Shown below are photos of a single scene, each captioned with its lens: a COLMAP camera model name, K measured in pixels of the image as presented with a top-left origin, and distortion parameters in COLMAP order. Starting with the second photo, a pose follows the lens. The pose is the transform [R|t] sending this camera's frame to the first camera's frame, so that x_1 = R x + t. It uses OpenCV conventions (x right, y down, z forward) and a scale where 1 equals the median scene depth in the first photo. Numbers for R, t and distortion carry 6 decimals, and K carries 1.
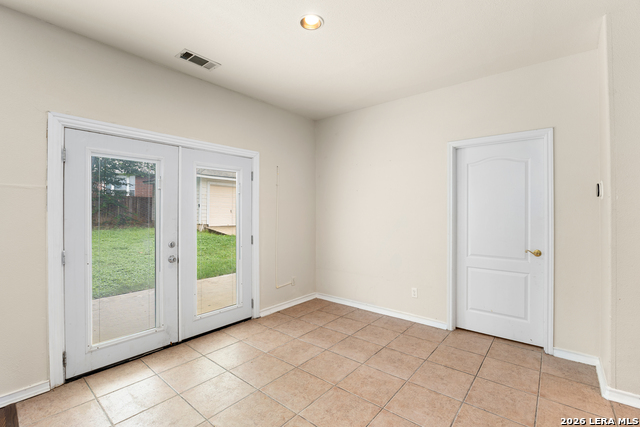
lens RADIAL K [[287.1, 0, 319.5], [0, 287.1, 212.9], [0, 0, 1]] dist [0.001885, 0.000480]
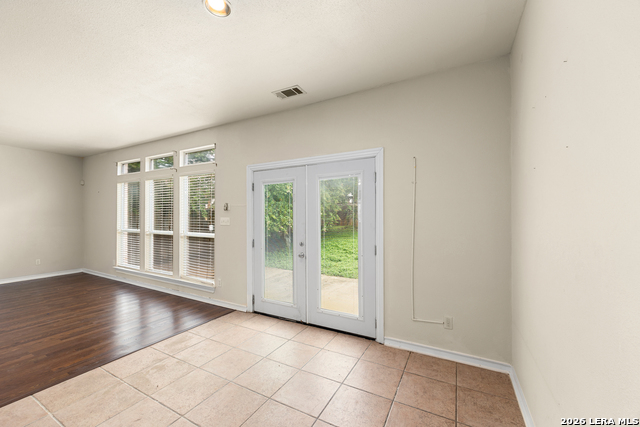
lens RADIAL K [[248.9, 0, 321.5], [0, 248.9, 218.0], [0, 0, 1]] dist [-0.001919, -0.000397]
pose [[0.213013, -0.000990, -0.977049, 0.533751], [0.000688, 0.999999, -0.000863, -0.003026], [0.977049, -0.000488, 0.213014, 0.776777]]
